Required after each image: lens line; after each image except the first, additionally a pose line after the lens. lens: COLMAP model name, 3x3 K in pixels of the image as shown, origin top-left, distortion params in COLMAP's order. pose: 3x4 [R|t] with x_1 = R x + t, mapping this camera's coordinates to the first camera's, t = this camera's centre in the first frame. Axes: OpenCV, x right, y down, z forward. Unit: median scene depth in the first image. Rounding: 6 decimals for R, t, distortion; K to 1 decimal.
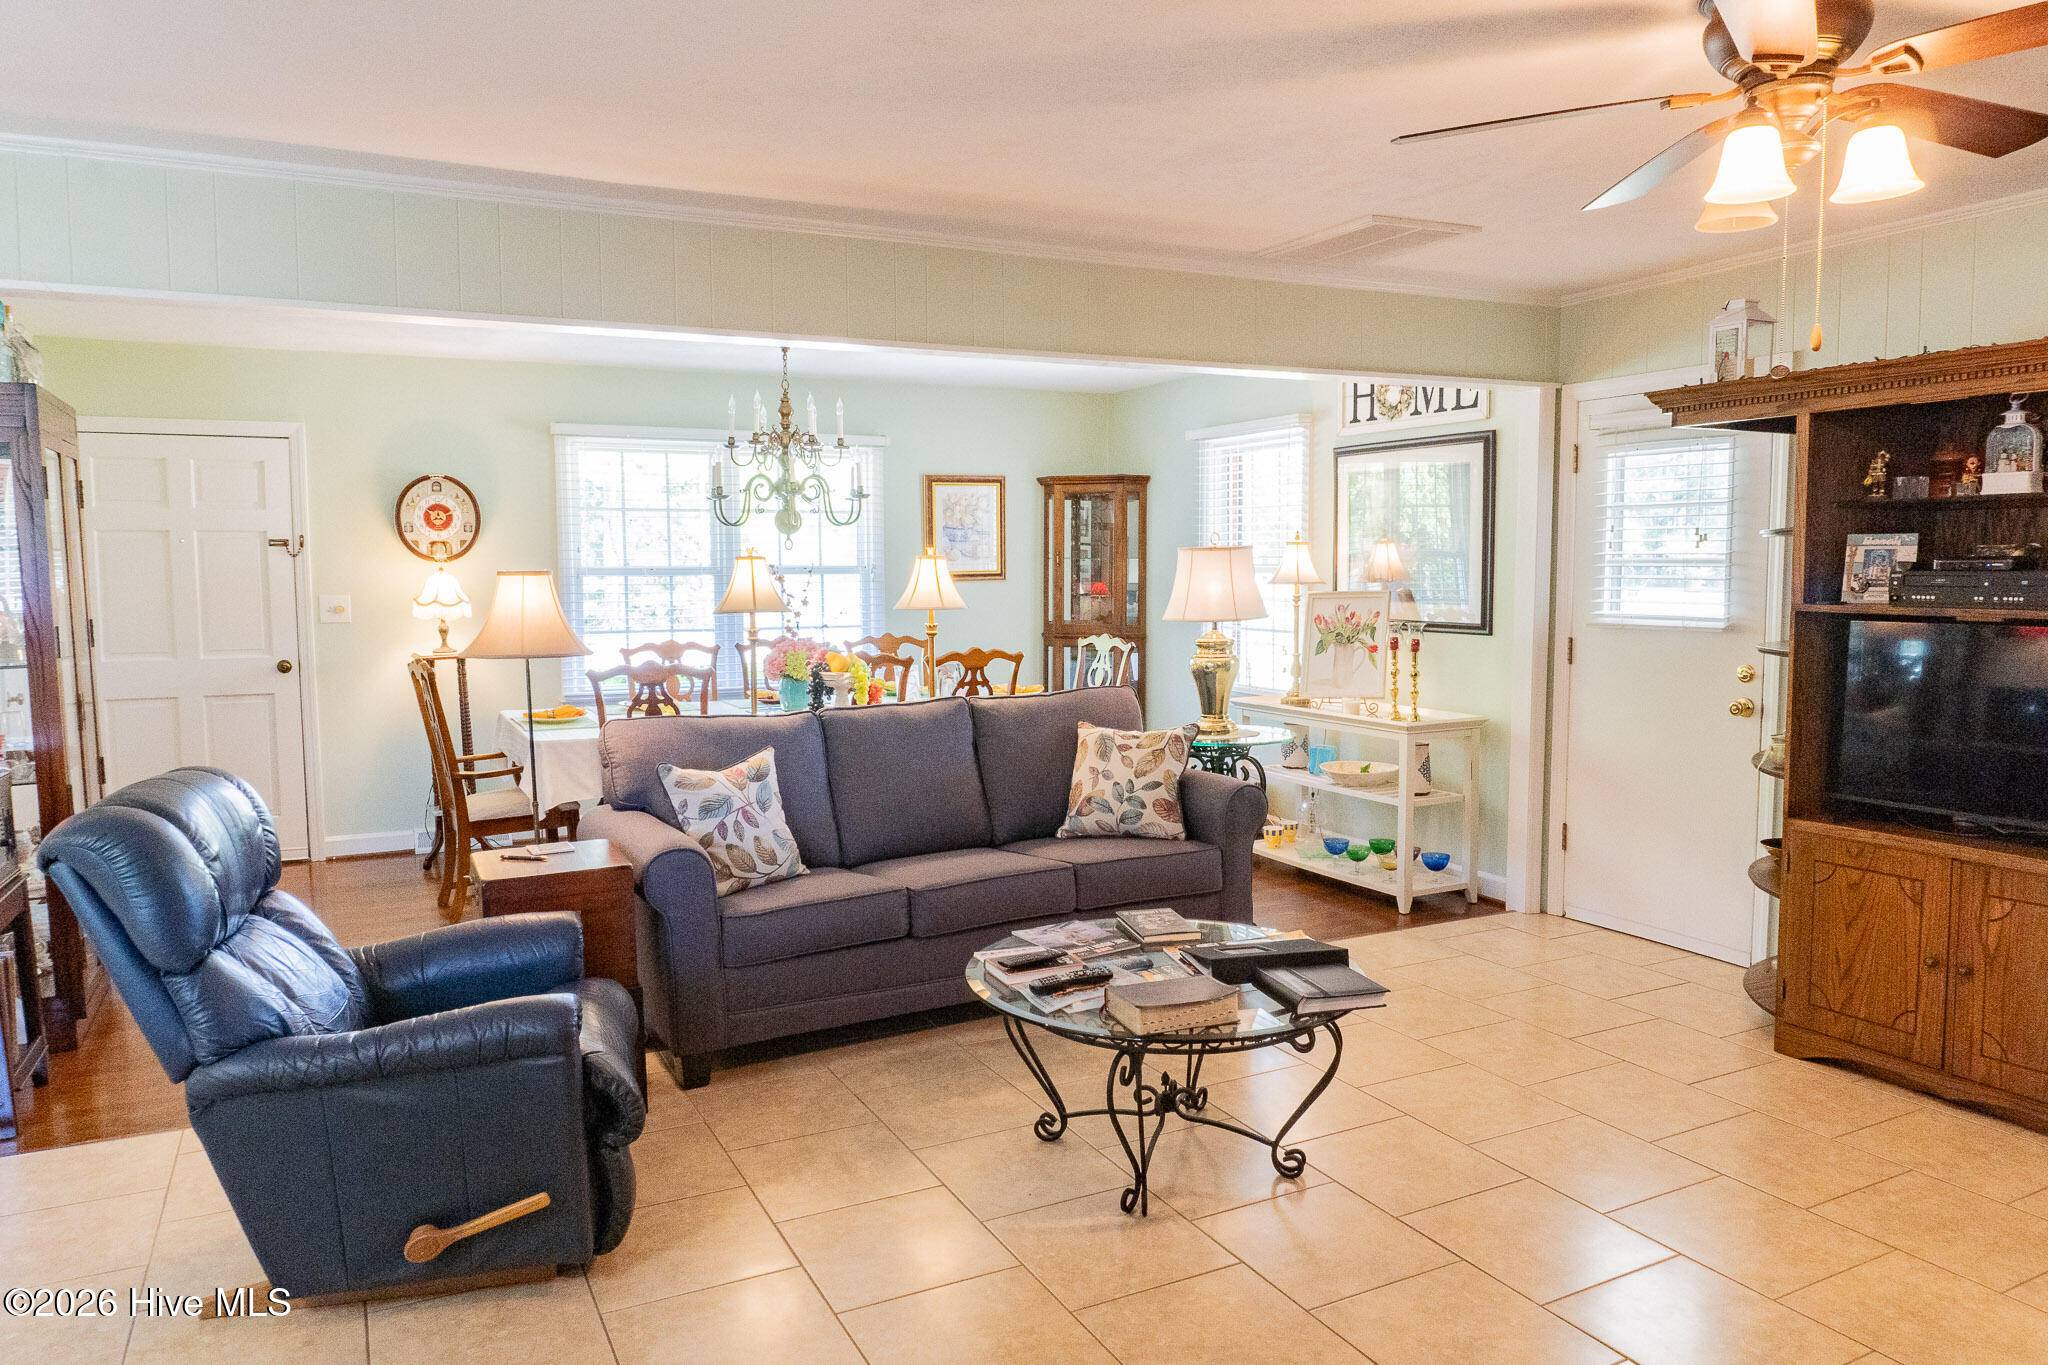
lens RADIAL K [[1362.3, 0, 1023.6], [0, 1362.3, 677.4], [0, 0, 1]] dist [-0.059854, 0.000607]
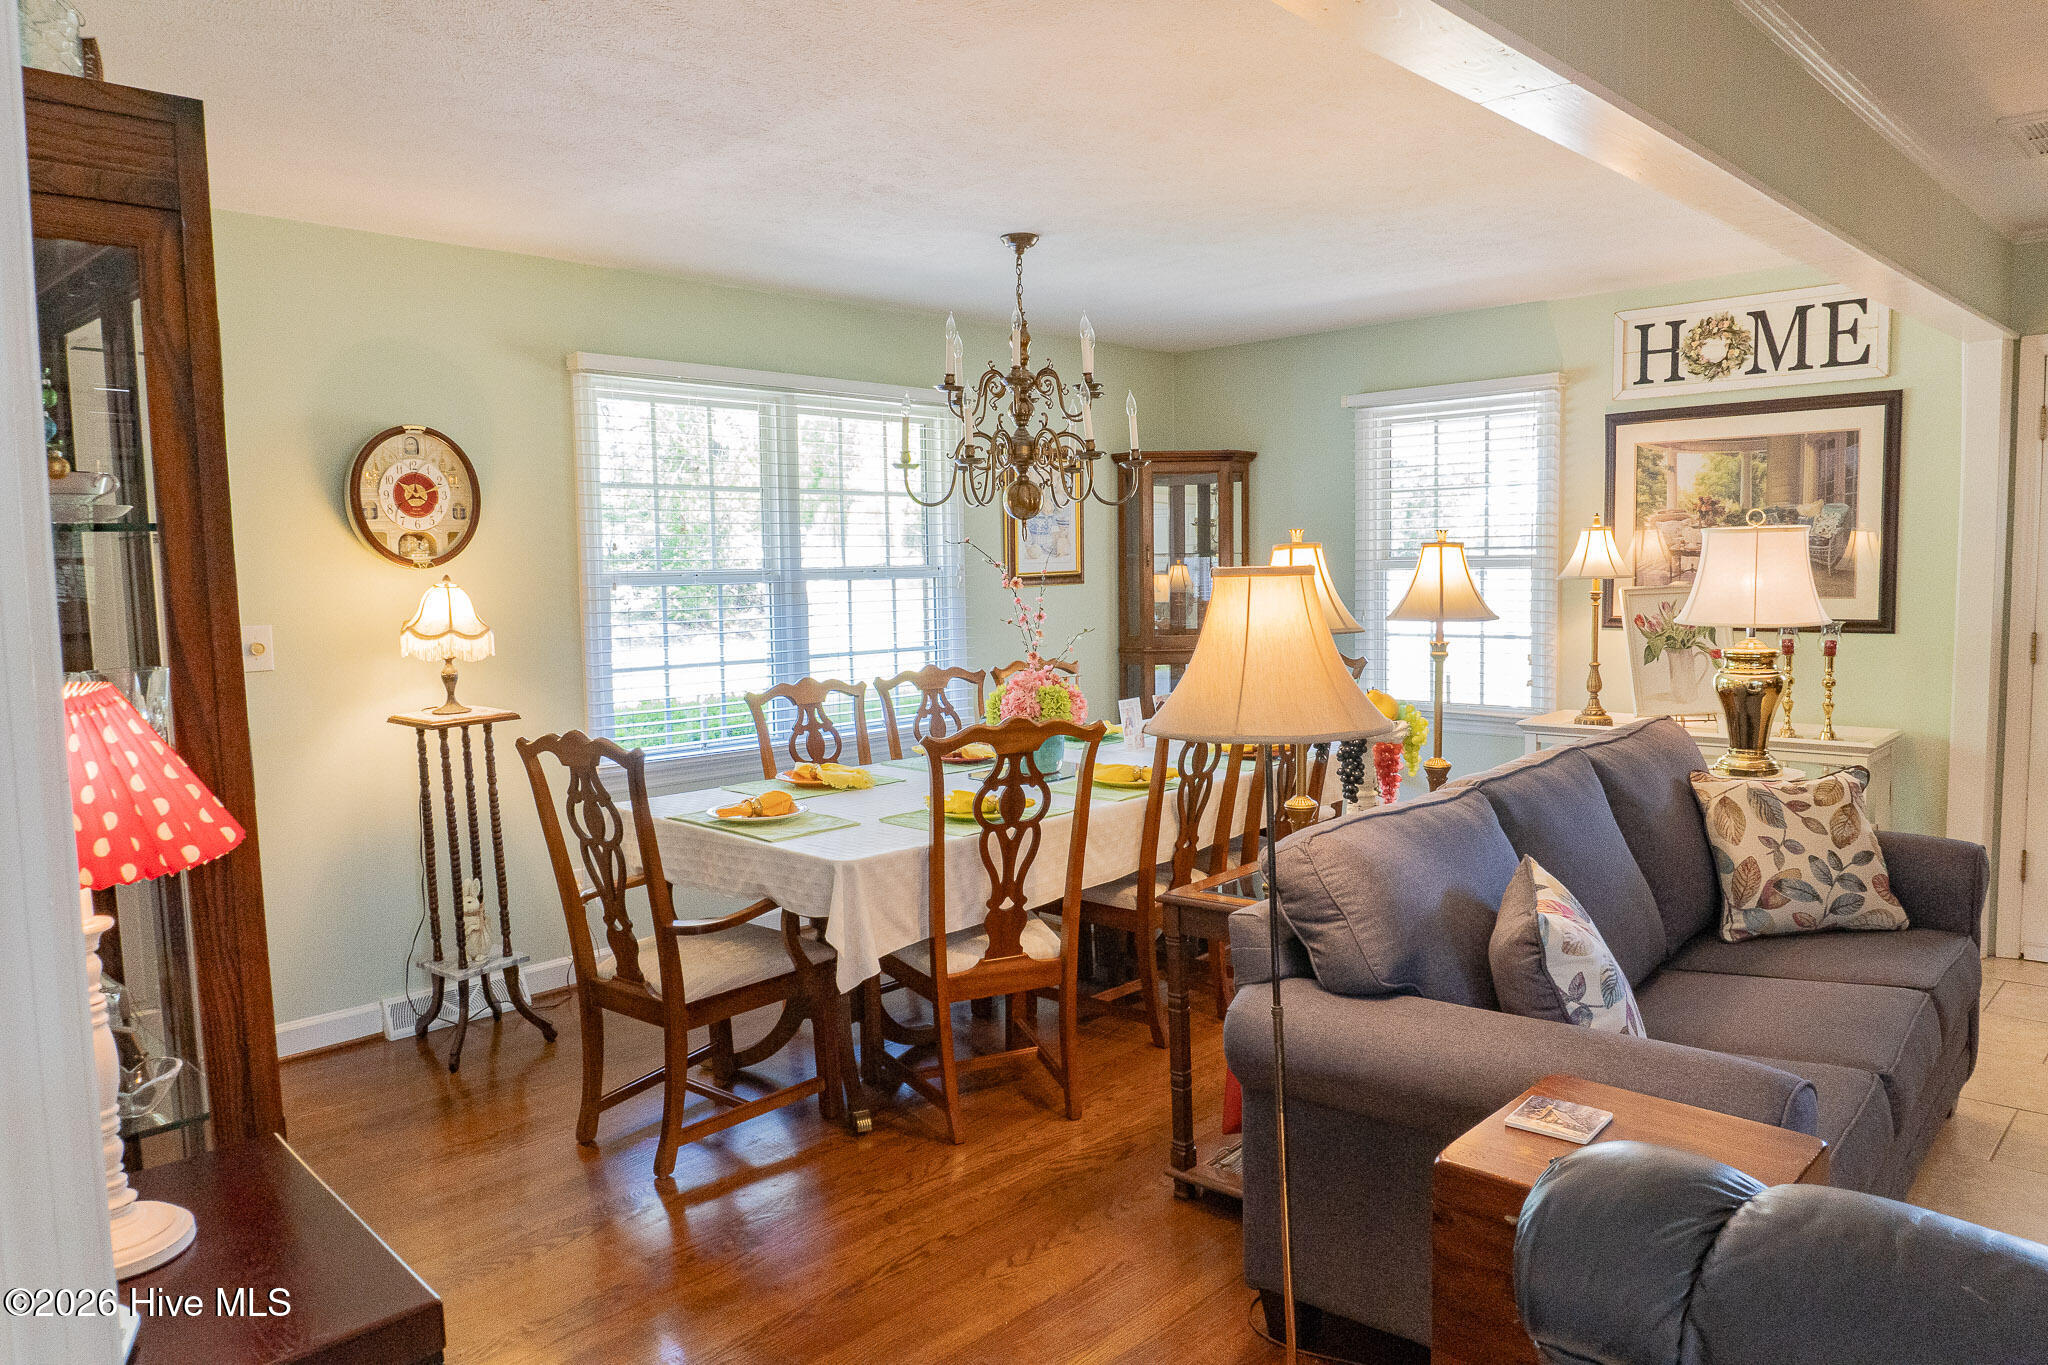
lens RADIAL K [[1356.7, 0, 1017.3], [0, 1356.7, 690.1], [0, 0, 1]] dist [-0.027070, 0.000730]
pose [[0.943689, -0.045591, 0.327677, -0.408595], [0.043574, 0.998959, 0.013499, -0.027884], [-0.327952, 0.001540, 0.944693, 0.349772]]
